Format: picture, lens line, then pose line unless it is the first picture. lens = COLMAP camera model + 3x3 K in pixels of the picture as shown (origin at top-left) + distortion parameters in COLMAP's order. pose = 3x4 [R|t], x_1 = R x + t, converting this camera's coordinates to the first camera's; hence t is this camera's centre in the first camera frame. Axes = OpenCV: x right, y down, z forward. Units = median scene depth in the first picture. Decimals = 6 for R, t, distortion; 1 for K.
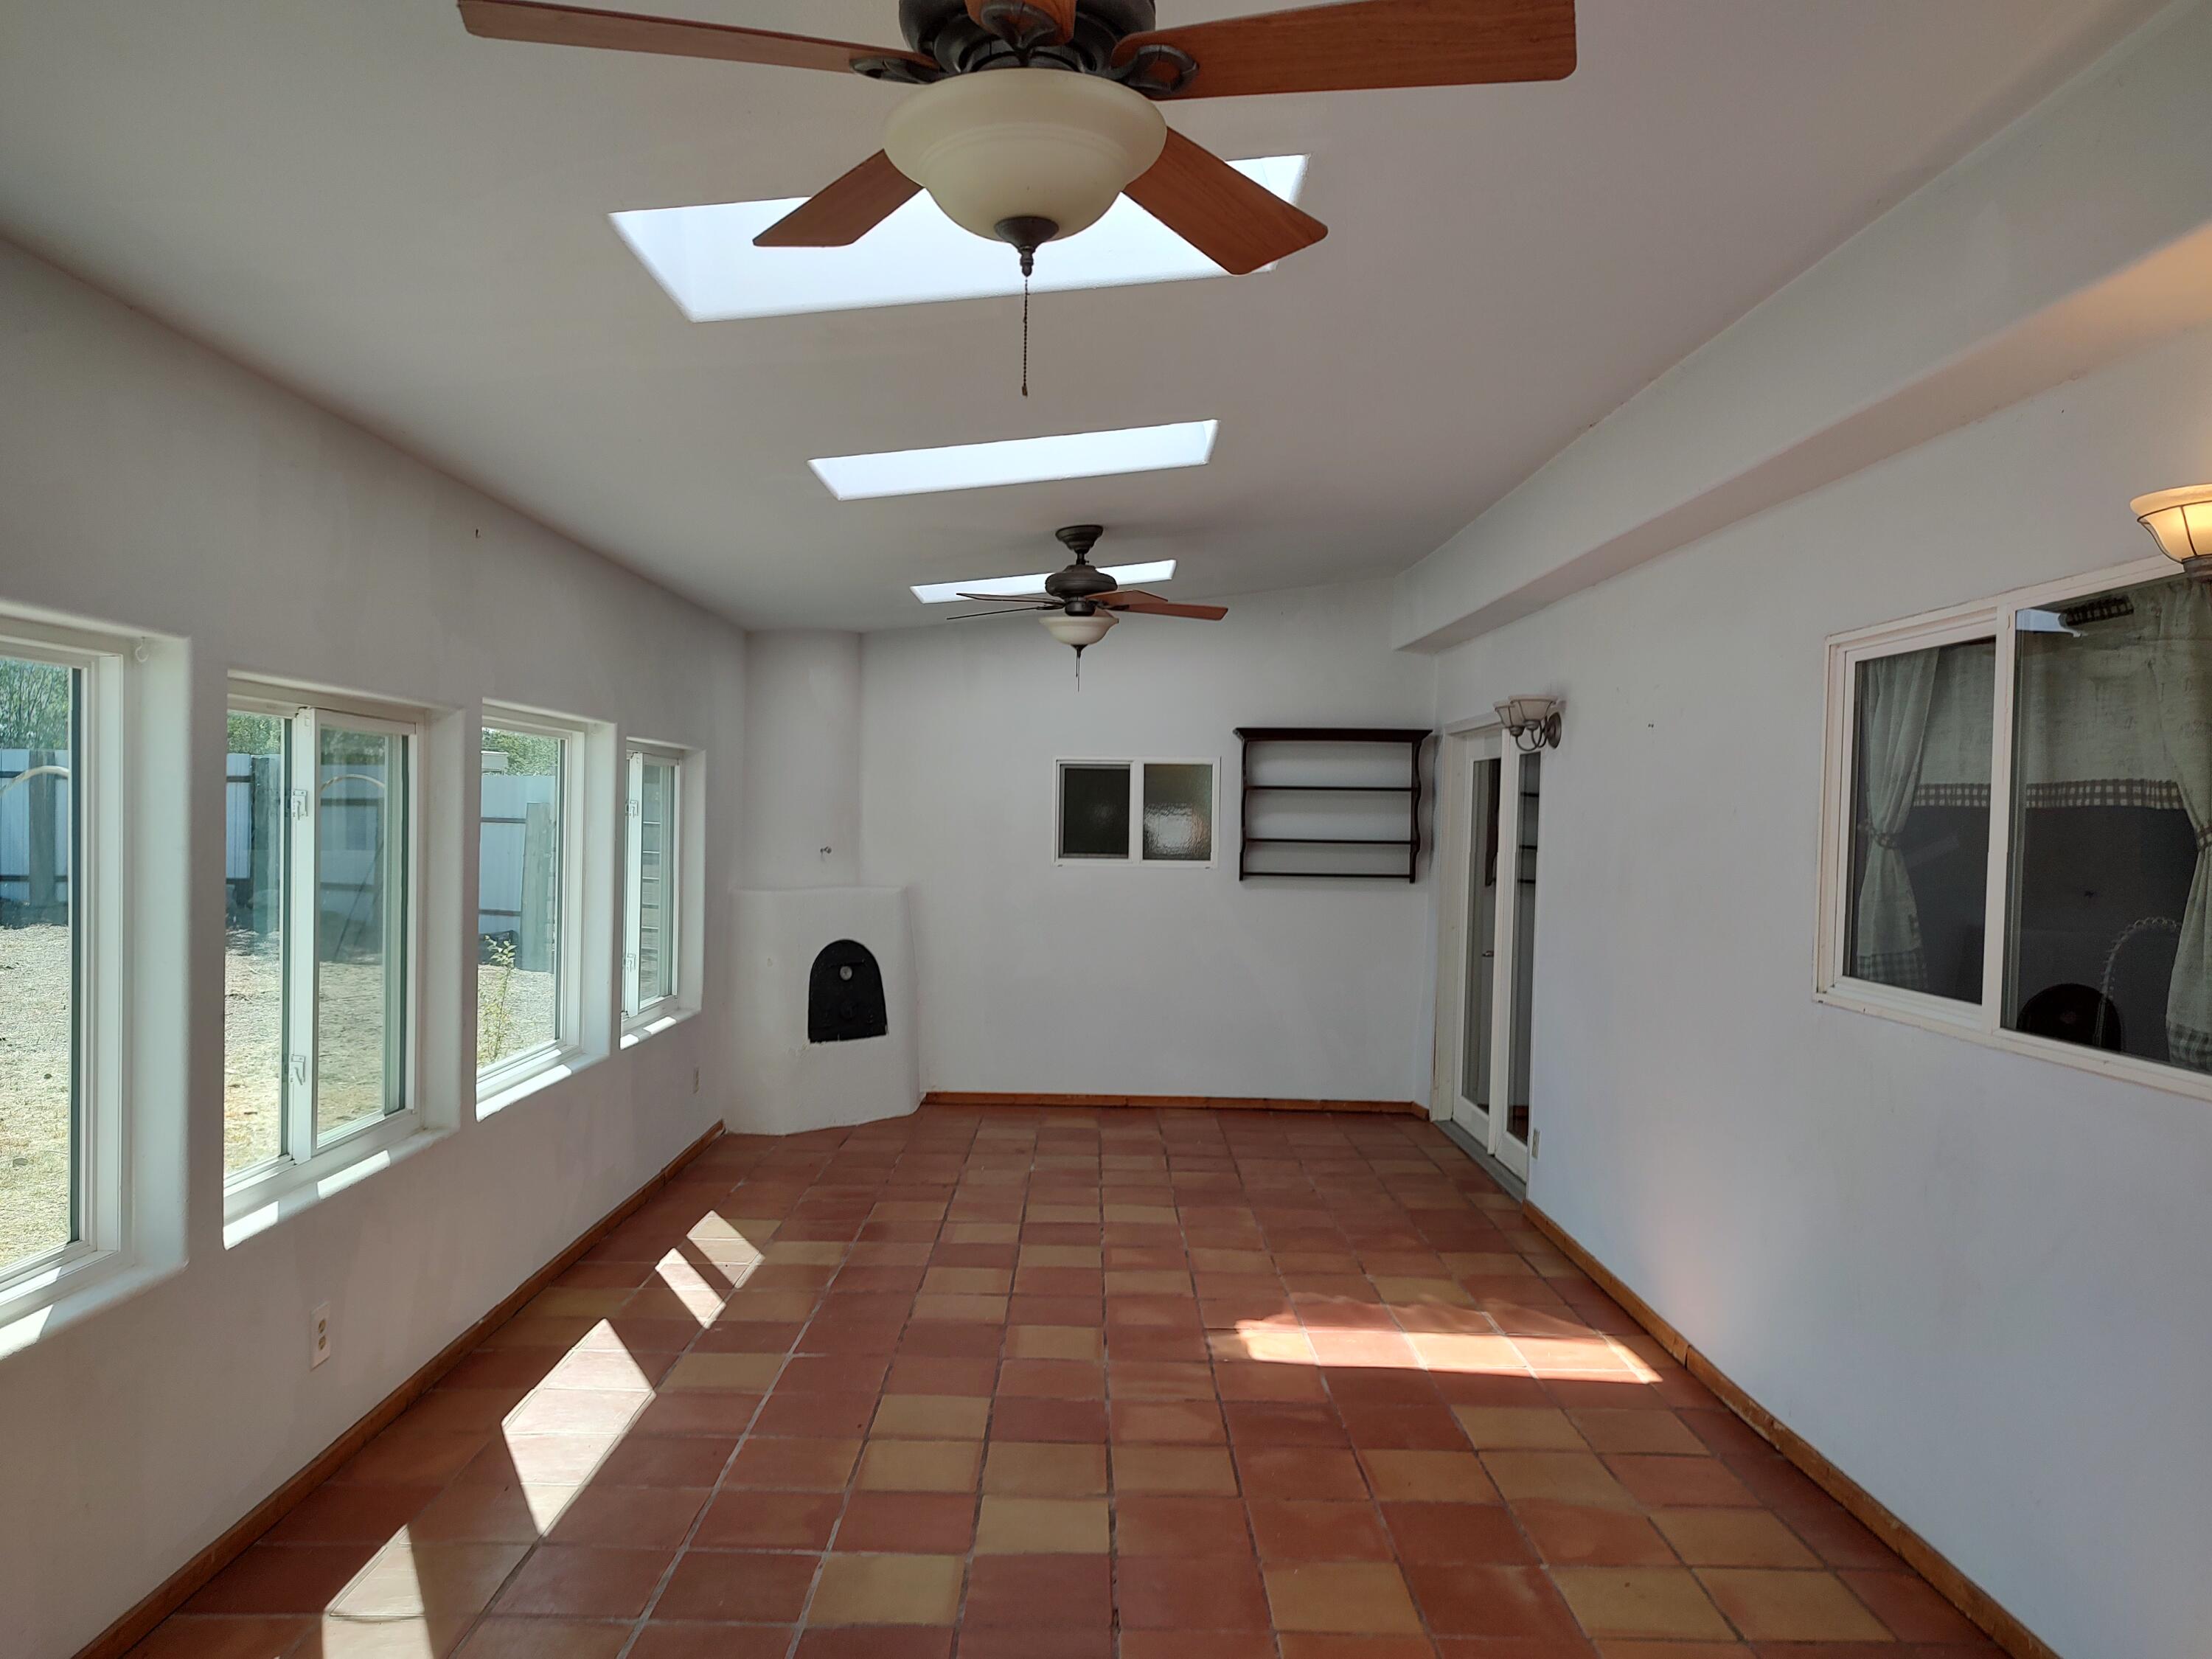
lens RADIAL K [[1604.7, 0, 1092.3], [0, 1604.7, 832.3], [0, 0, 1]] dist [0.032160, -0.024945]
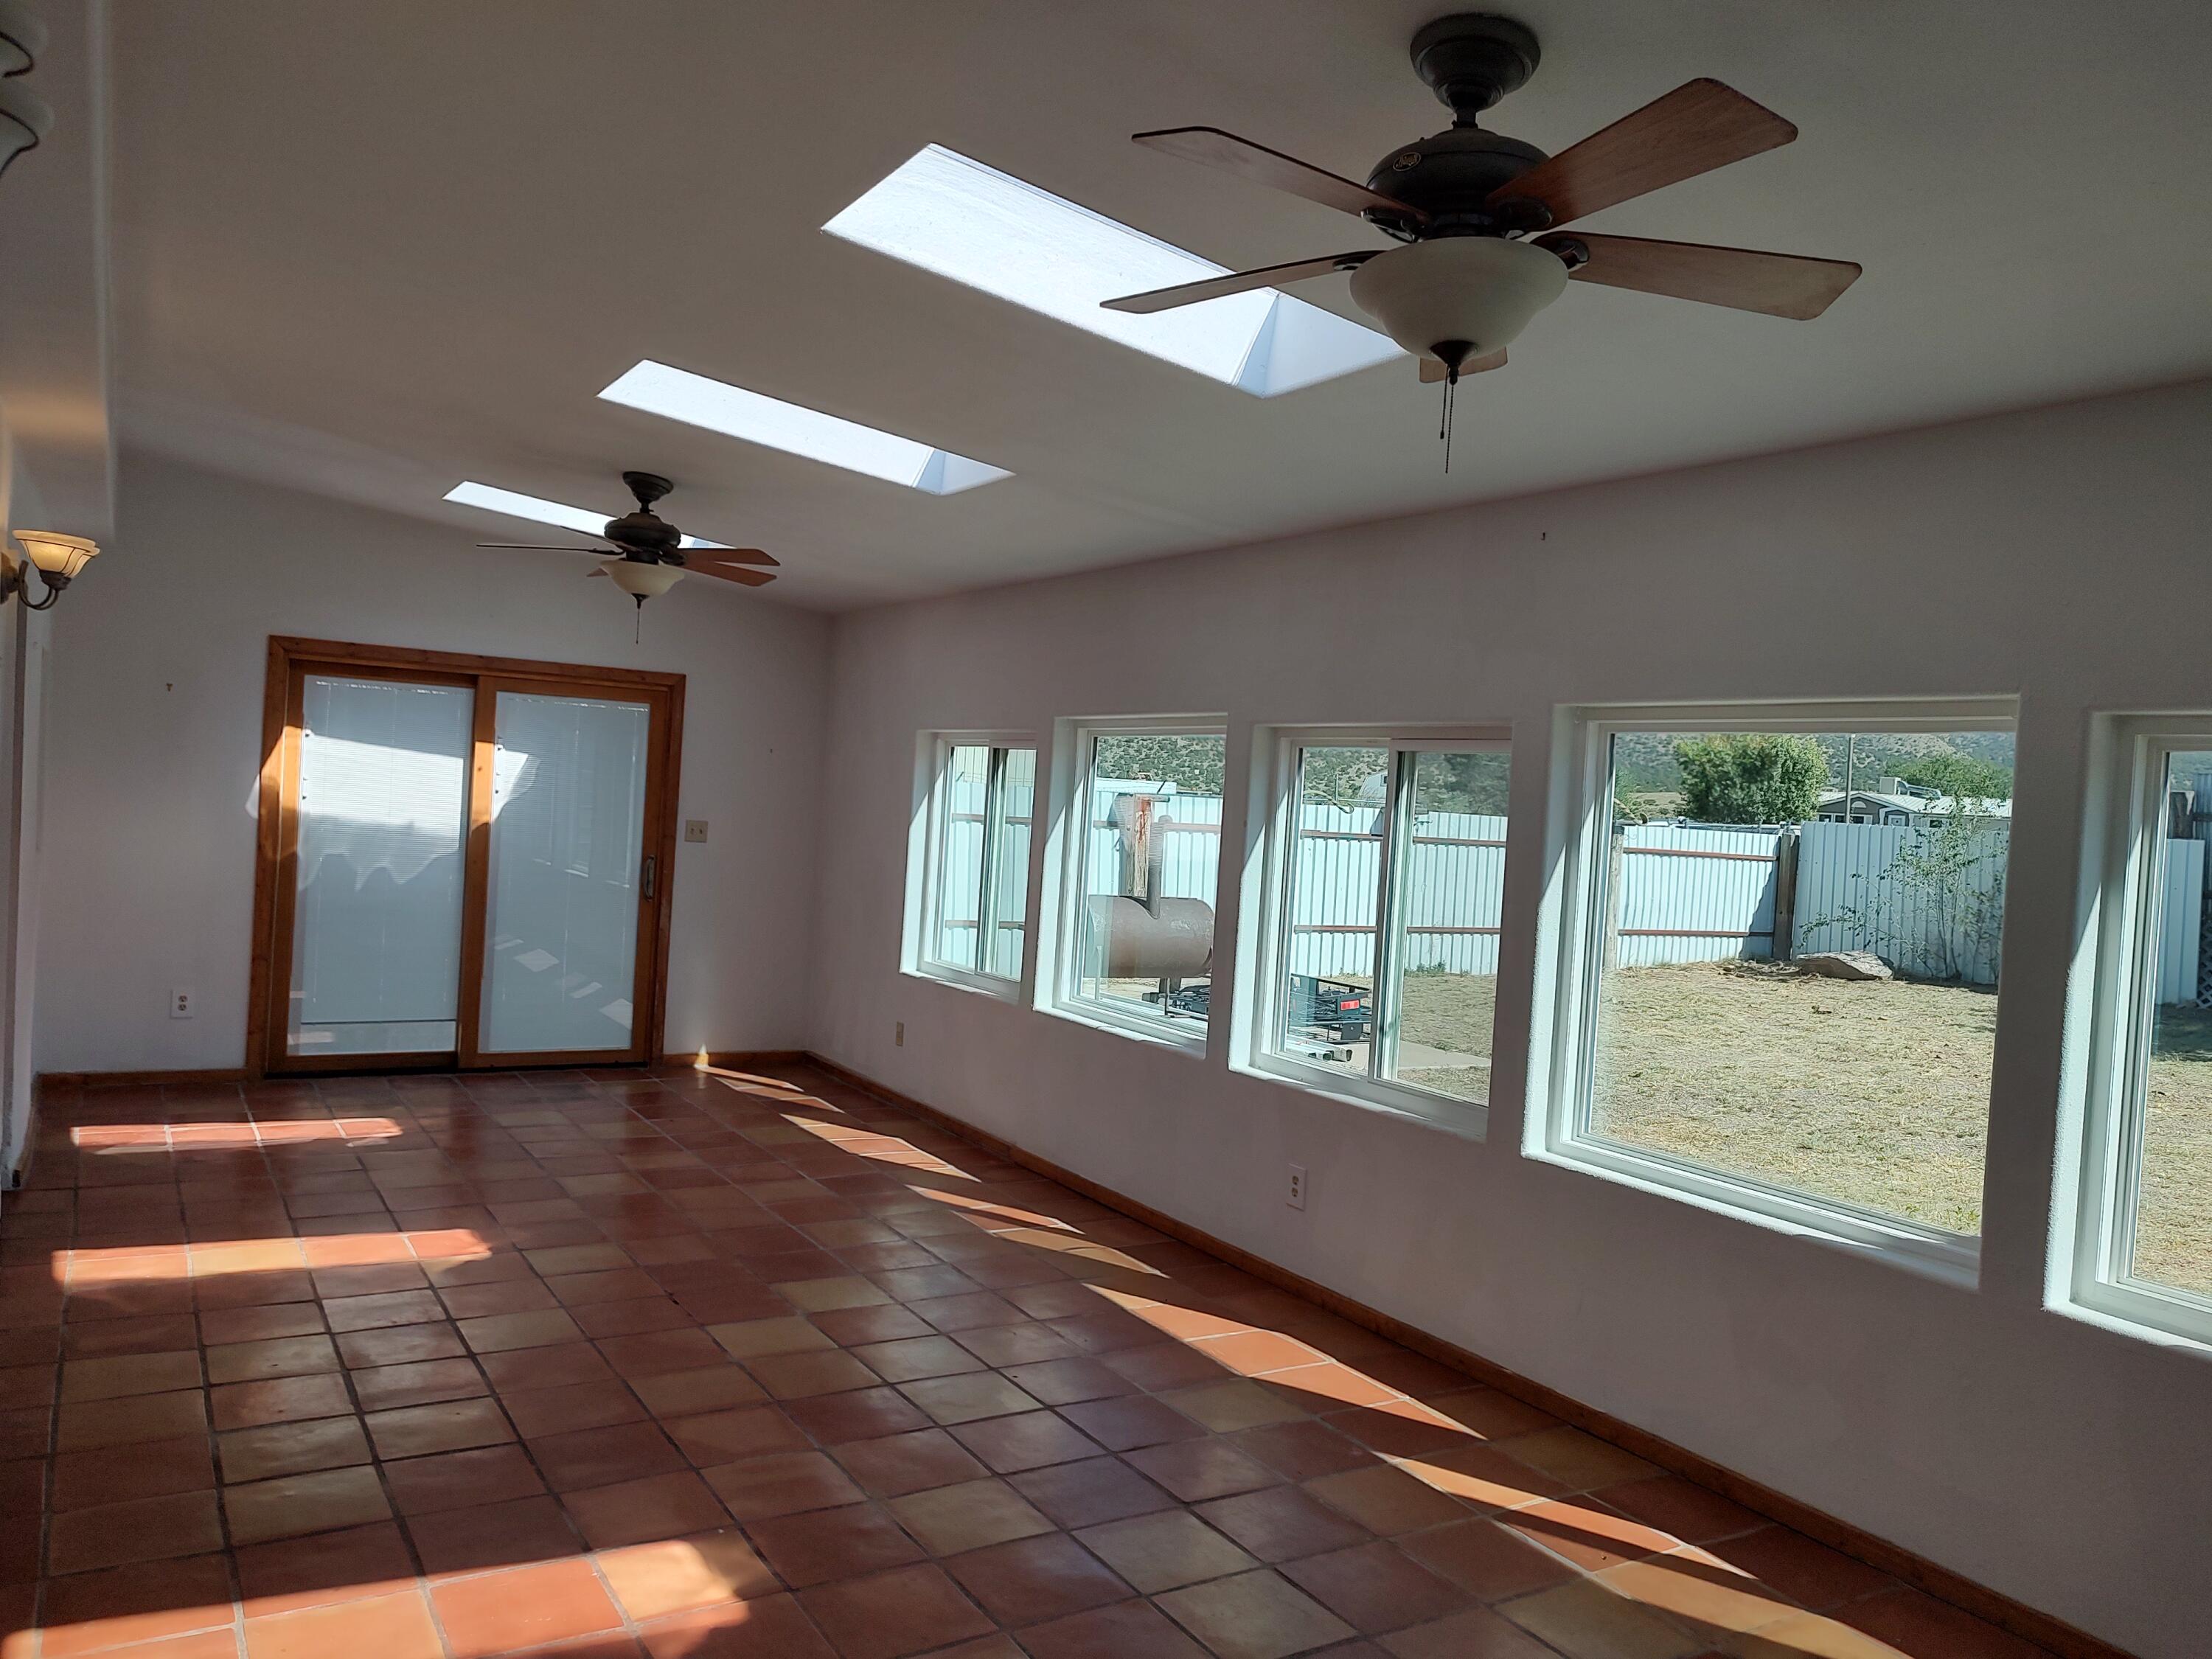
lens RADIAL K [[1604.7, 0, 1092.3], [0, 1604.7, 832.3], [0, 0, 1]] dist [0.032160, -0.024945]
pose [[-0.849994, -0.058169, -0.523571, 0.344481], [-0.082302, 0.996344, 0.022920, -0.008543], [0.520324, 0.062573, -0.851674, 1.724353]]
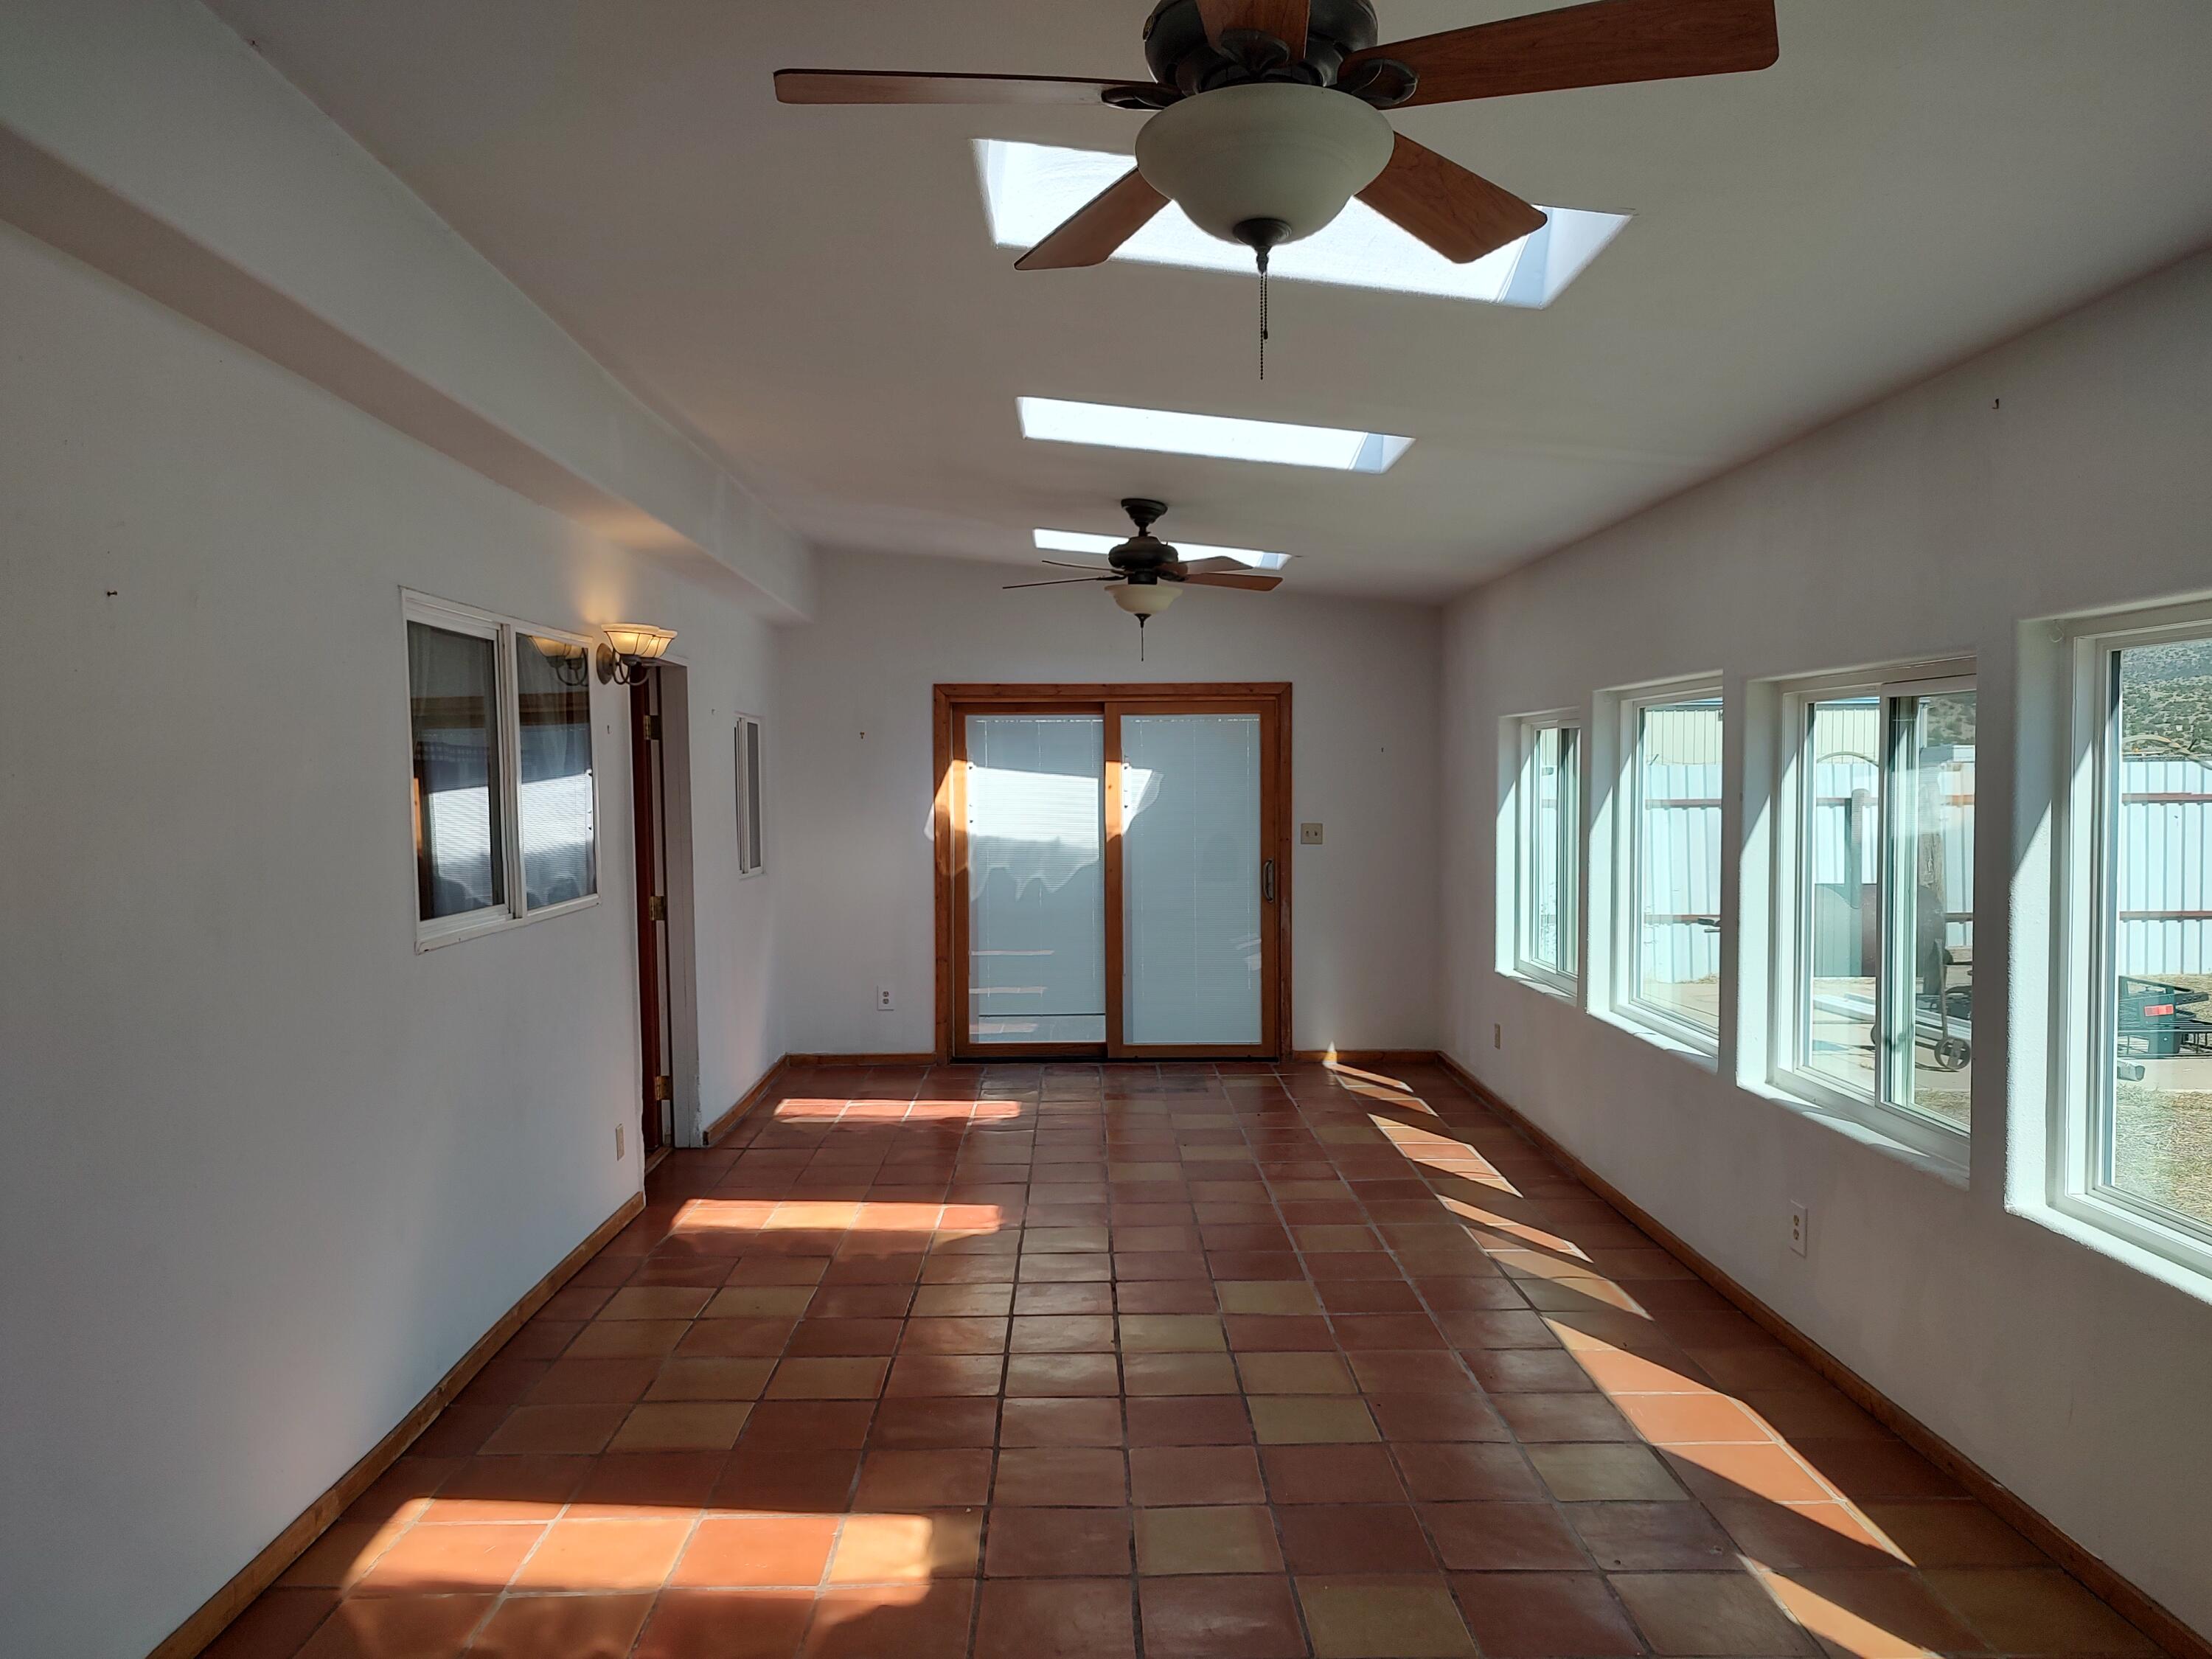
lens RADIAL K [[1577.6, 0, 1117.9], [0, 1577.6, 833.2], [0, 0, 1]] dist [0.092797, -0.147427]
pose [[-0.999665, -0.010602, -0.023619, 0.035913], [-0.011769, 0.998688, 0.049831, -0.020488], [0.023060, 0.050092, -0.998478, 1.768680]]
